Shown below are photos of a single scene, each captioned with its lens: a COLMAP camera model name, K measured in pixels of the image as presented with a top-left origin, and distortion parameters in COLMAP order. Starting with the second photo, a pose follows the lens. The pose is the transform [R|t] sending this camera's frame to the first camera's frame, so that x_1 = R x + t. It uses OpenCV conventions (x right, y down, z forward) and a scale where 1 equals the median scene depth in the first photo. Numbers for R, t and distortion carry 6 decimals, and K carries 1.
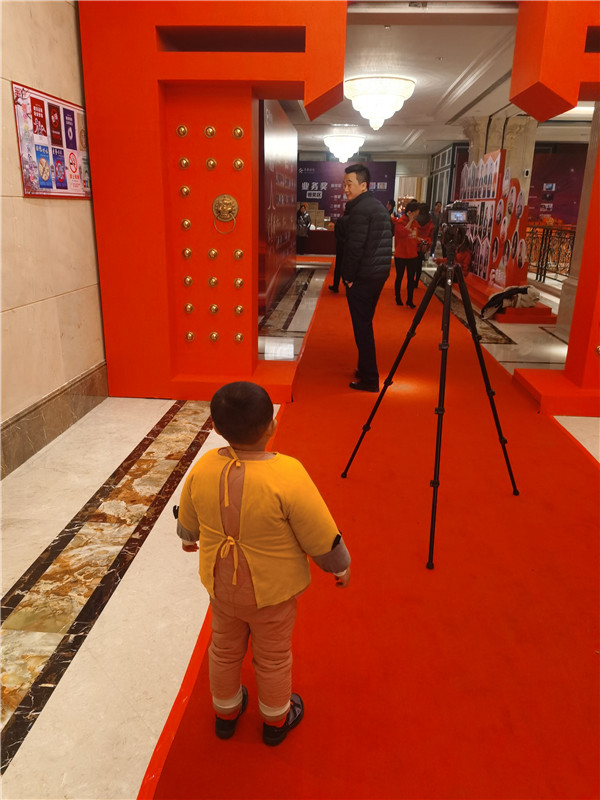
lens RADIAL K [[618.5, 0, 298.9], [0, 618.5, 399.1], [0, 0, 1]] dist [0.079346, -0.096717]
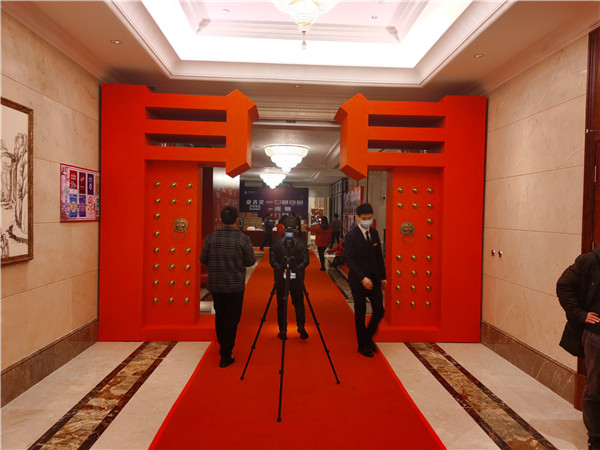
lens RADIAL K [[463.8, 0, 313.4], [0, 463.8, 223.4], [0, 0, 1]] dist [0.079346, -0.096717]
pose [[0.991402, -0.000320, 0.130854, 0.087084], [0.035850, 0.962399, -0.269262, 0.058190], [-0.125847, 0.271638, 0.954136, -0.319533]]
